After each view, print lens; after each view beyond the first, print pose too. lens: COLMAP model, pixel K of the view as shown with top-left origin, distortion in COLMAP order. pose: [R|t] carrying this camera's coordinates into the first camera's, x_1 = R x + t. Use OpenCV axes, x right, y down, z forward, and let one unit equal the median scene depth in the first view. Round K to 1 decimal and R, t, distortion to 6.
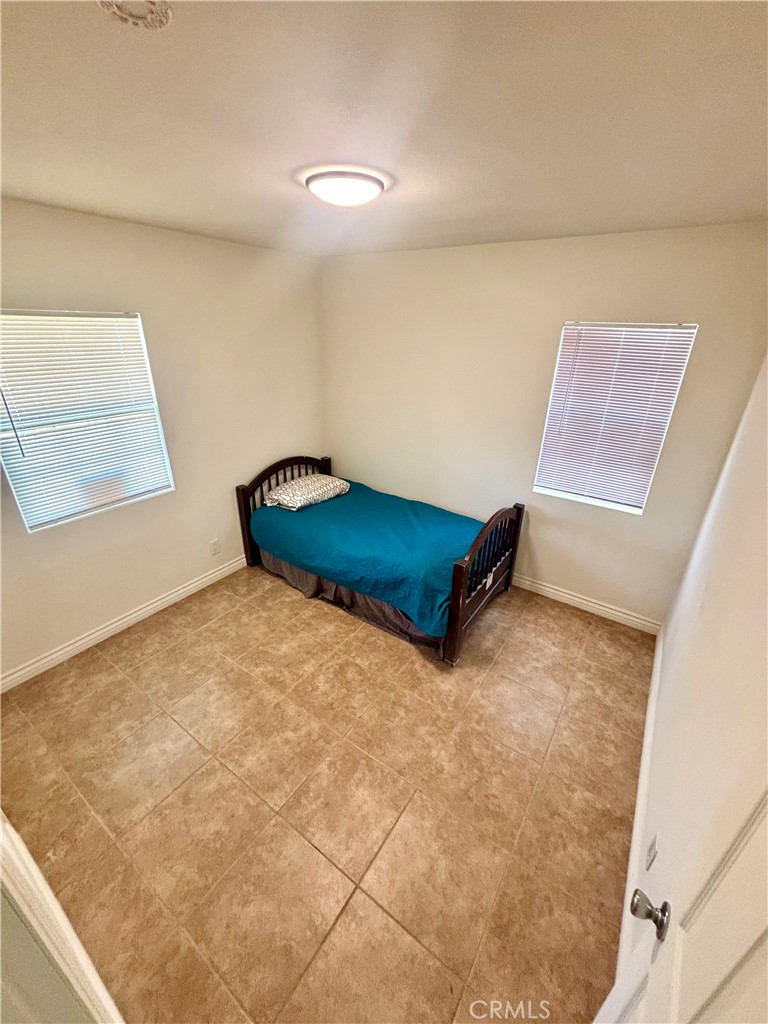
lens RADIAL K [[410.7, 0, 386.3], [0, 410.7, 511.6], [0, 0, 1]] dist [0.000945, 0.003491]
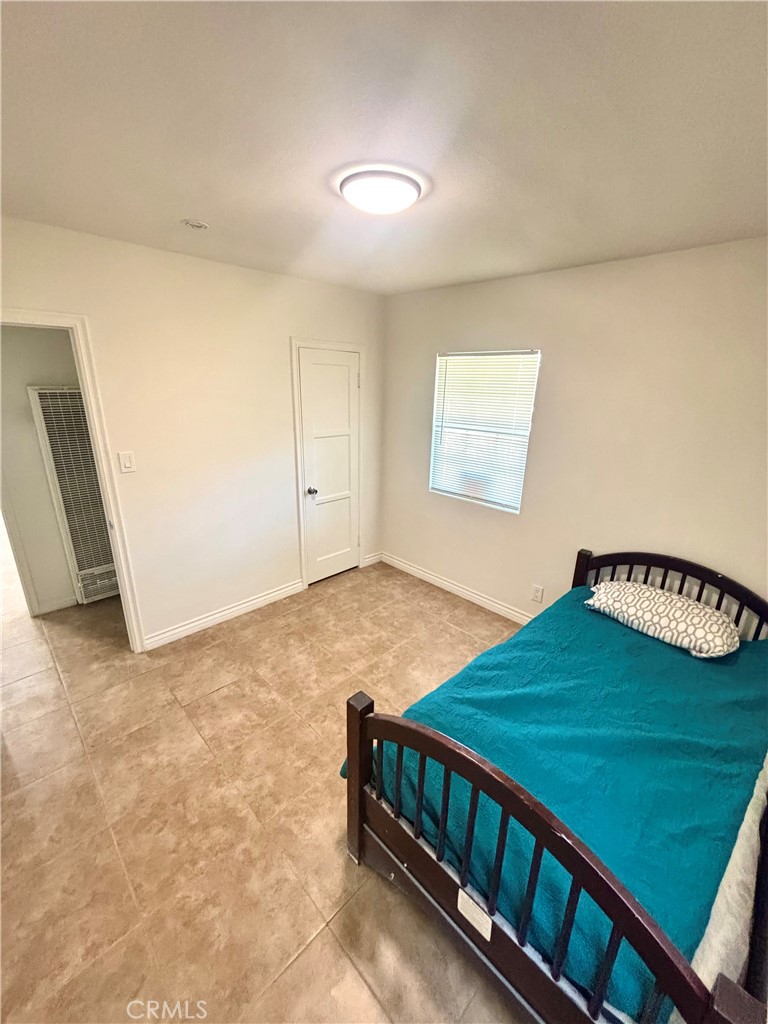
lens RADIAL K [[410.7, 0, 386.3], [0, 410.7, 511.6], [0, 0, 1]] dist [0.000945, 0.003491]
pose [[-0.174726, 0.282930, -0.943091, 0.679284], [-0.433740, 0.837765, 0.331691, -0.332447], [0.883935, 0.467011, -0.023661, 0.927893]]
